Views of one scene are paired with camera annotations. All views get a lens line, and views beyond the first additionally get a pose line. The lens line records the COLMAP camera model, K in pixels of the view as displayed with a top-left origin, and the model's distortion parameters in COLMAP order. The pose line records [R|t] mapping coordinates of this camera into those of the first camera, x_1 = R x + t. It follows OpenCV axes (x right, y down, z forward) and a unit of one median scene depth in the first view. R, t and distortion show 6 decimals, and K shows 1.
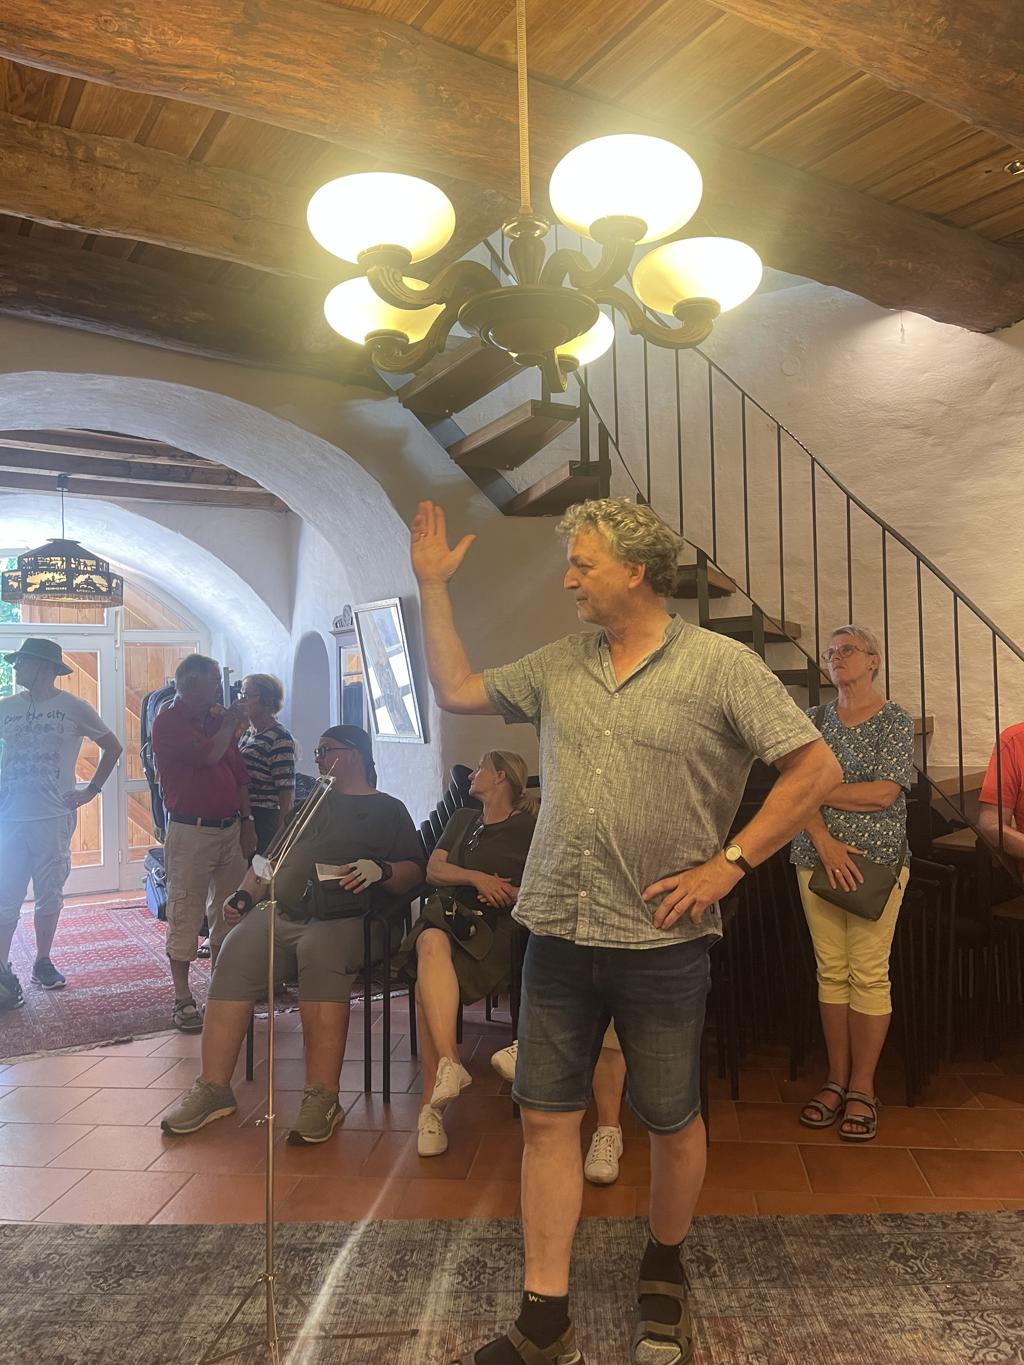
lens RADIAL K [[981.4, 0, 512.0], [0, 981.4, 682.5], [0, 0, 1]] dist [0.072824, -0.093341]
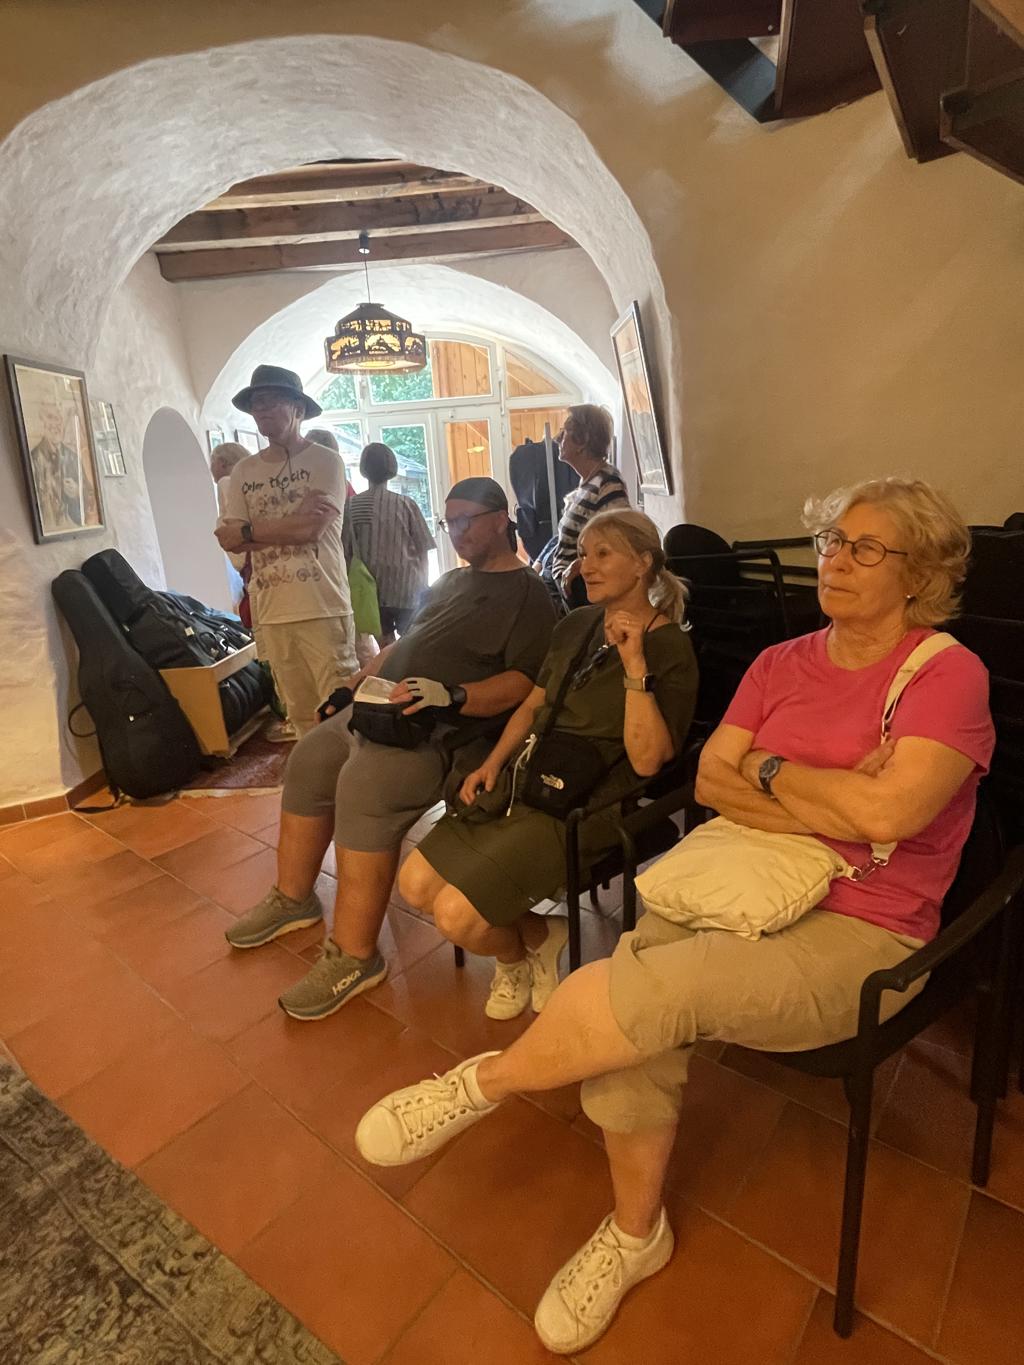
lens RADIAL K [[711.8, 0, 508.7], [0, 711.8, 667.4], [0, 0, 1]] dist [-0.001550, -0.000657]
pose [[0.847412, 0.101411, -0.521161, 0.108855], [0.057975, 0.958046, 0.280691, 0.022911], [0.527761, -0.268075, 0.805980, 0.381798]]
